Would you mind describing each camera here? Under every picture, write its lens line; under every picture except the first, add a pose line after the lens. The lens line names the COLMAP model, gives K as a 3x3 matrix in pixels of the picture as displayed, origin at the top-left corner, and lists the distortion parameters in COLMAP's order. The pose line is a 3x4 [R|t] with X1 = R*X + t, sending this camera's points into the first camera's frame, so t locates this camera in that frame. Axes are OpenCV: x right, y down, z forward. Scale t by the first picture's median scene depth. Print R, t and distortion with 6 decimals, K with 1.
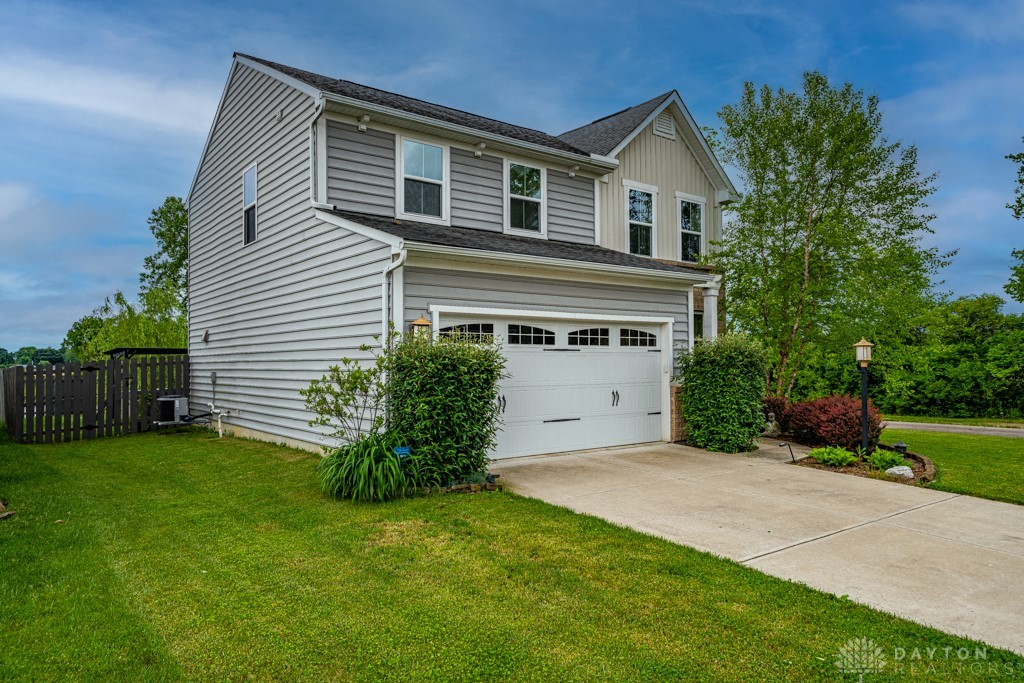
lens RADIAL K [[684.3, 0, 512.0], [0, 684.3, 341.5], [0, 0, 1]] dist [0.002460, 0.000313]
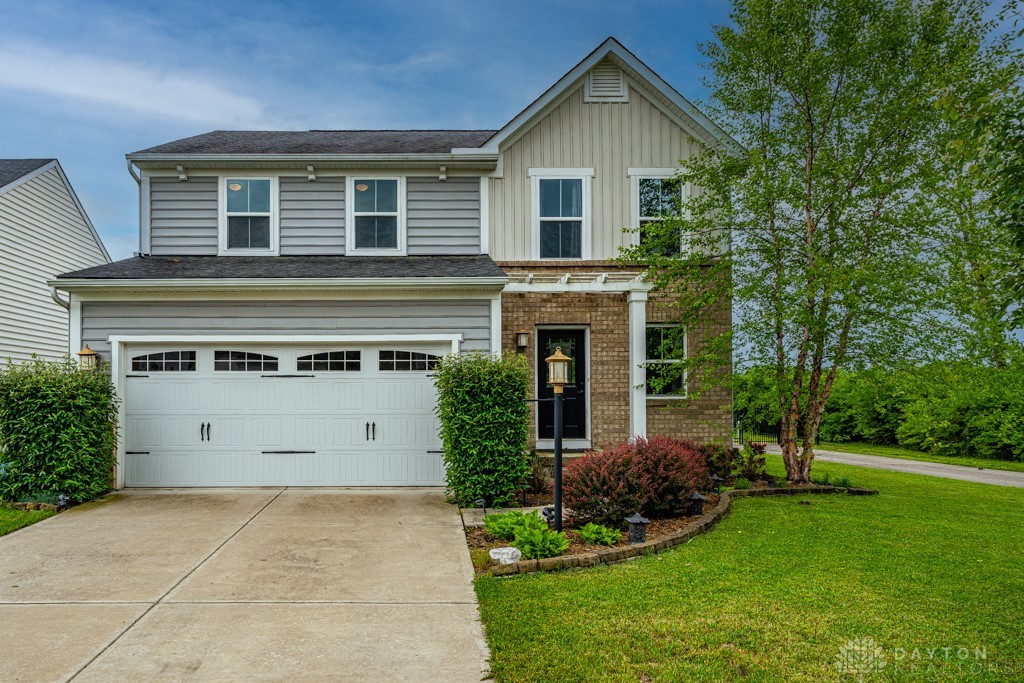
lens RADIAL K [[567.6, 0, 512.0], [0, 567.6, 393.3], [0, 0, 1]] dist [-0.001132, -0.000253]
pose [[0.793795, 0.006092, -0.608154, 0.697629], [0.017341, 0.999317, 0.032645, 0.013753], [0.607938, -0.036459, 0.793147, 0.536594]]
